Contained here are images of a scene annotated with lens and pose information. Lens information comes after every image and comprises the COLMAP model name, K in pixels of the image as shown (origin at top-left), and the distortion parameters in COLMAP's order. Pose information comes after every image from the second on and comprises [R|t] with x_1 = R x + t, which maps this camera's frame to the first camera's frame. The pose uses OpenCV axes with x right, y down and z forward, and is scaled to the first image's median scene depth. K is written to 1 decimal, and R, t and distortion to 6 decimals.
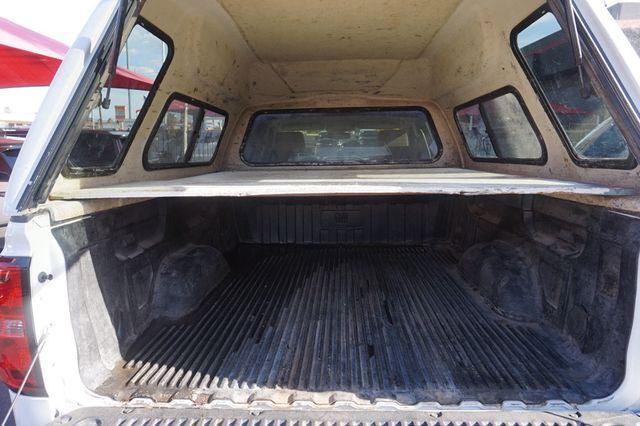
lens RADIAL K [[428.3, 0, 322.9], [0, 428.3, 213.8], [0, 0, 1]] dist [-0.029983, 0.025424]
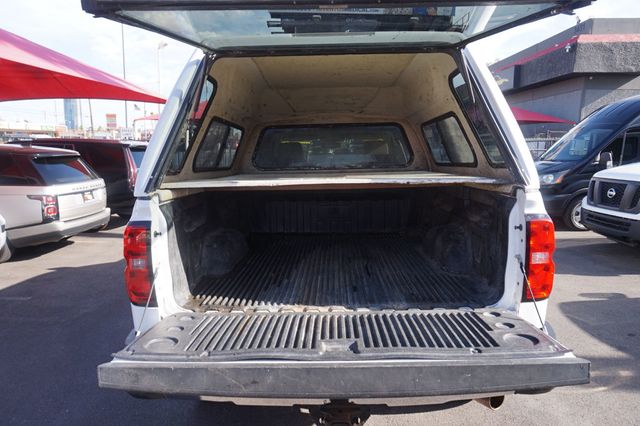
lens RADIAL K [[428.3, 0, 330.1], [0, 428.3, 215.9], [0, 0, 1]] dist [-0.029983, 0.025424]
pose [[0.999312, -0.007941, 0.036228, -0.022192], [0.008383, 0.999892, -0.012065, 0.061092], [-0.036129, 0.012361, 0.999271, -0.405429]]
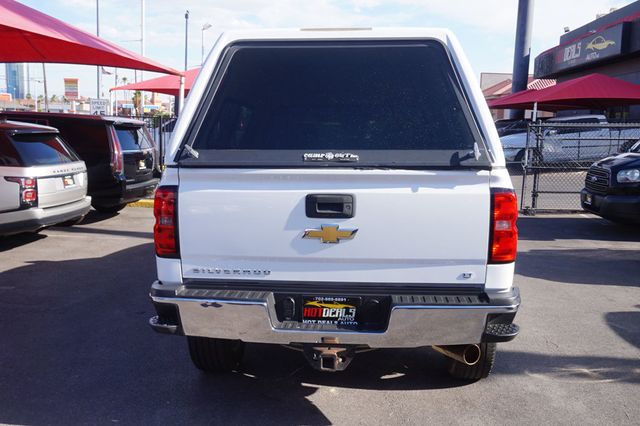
lens RADIAL K [[625.6, 0, 319.6], [0, 625.6, 214.4], [0, 0, 1]] dist [0.003416, 0.000000]
pose [[0.998649, 0.024431, -0.045865, 0.068937], [-0.026153, 0.998961, -0.037335, 0.185280], [0.044905, 0.038484, 0.998250, -1.080140]]
